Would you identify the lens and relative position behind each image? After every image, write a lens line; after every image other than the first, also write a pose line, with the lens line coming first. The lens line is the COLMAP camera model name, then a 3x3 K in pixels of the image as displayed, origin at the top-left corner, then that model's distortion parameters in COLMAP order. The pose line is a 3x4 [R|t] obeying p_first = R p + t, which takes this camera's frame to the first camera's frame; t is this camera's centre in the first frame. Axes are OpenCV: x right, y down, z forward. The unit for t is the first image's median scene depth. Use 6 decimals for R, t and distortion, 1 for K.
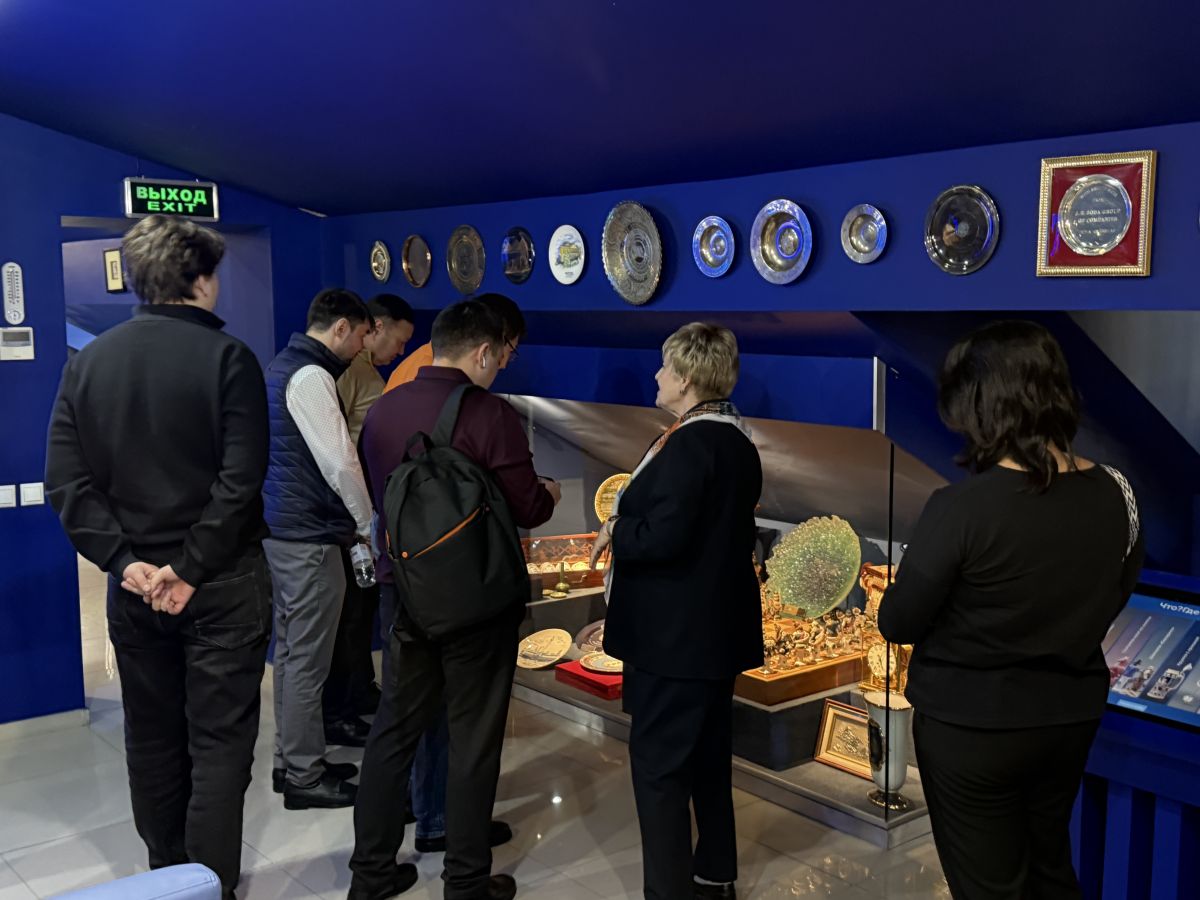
lens RADIAL K [[1300.7, 0, 594.2], [0, 1300.7, 439.4], [0, 0, 1]] dist [0.051260, 0.000000]
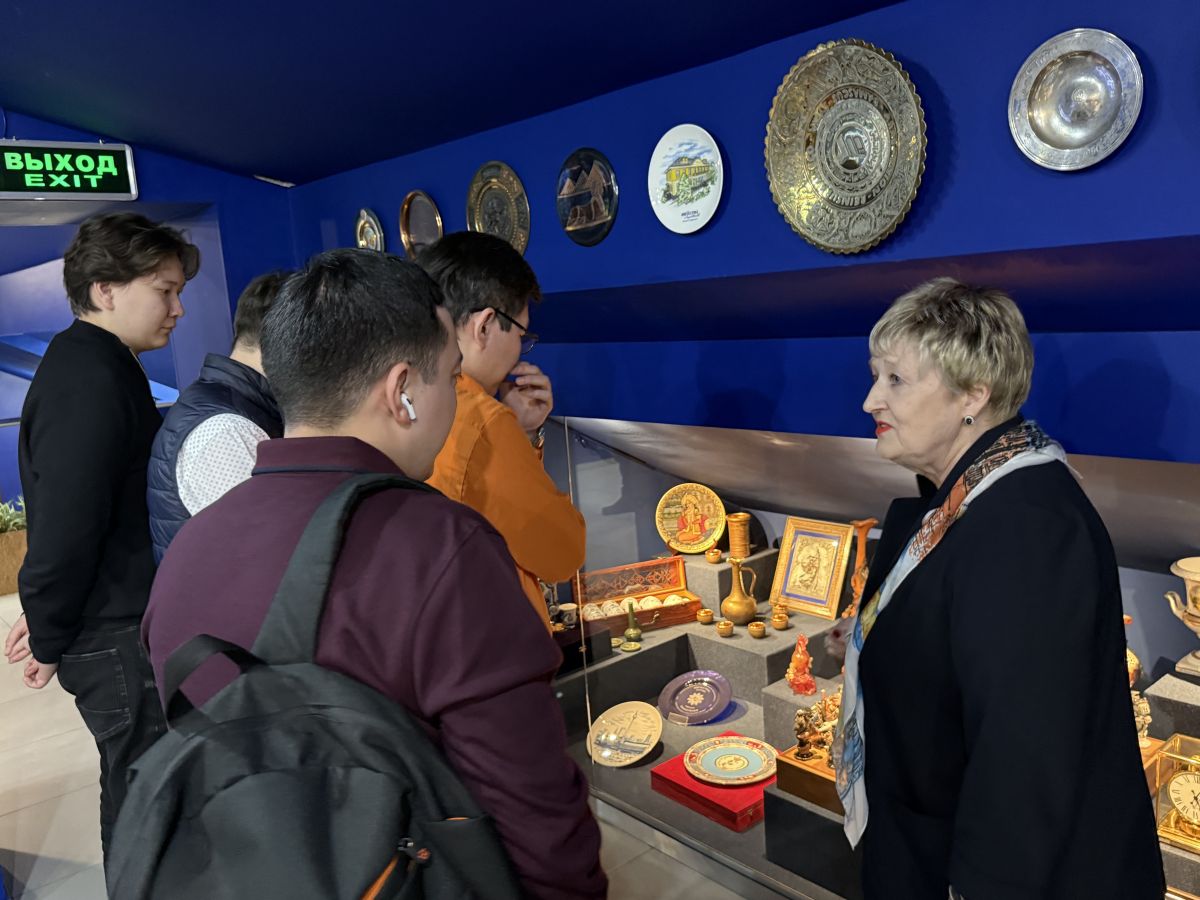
lens RADIAL K [[950.5, 0, 582.3], [0, 950.5, 426.2], [0, 0, 1]] dist [0.026448, -0.042839]
pose [[0.997267, -0.072979, 0.011555, -0.064735], [0.072644, 0.996988, 0.027177, -0.042103], [-0.013503, -0.026263, 0.999564, 0.490263]]
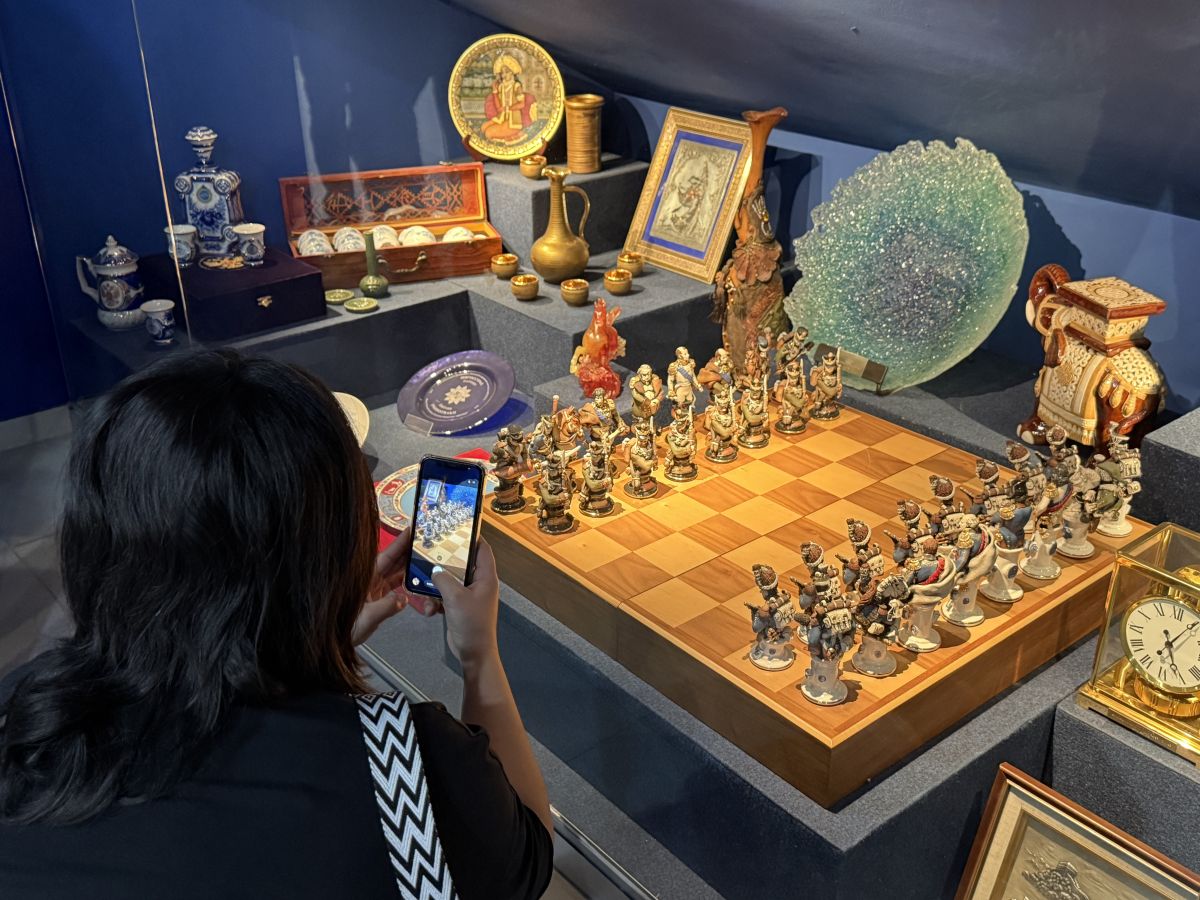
lens RADIAL K [[1231.8, 0, 598.1], [0, 1231.8, 453.2], [0, 0, 1]] dist [0.117033, 0.000000]
pose [[0.999823, -0.009029, 0.016525, 0.062584], [0.002593, 0.935213, 0.354077, 0.009594], [-0.018651, -0.353972, 0.935070, 0.650139]]
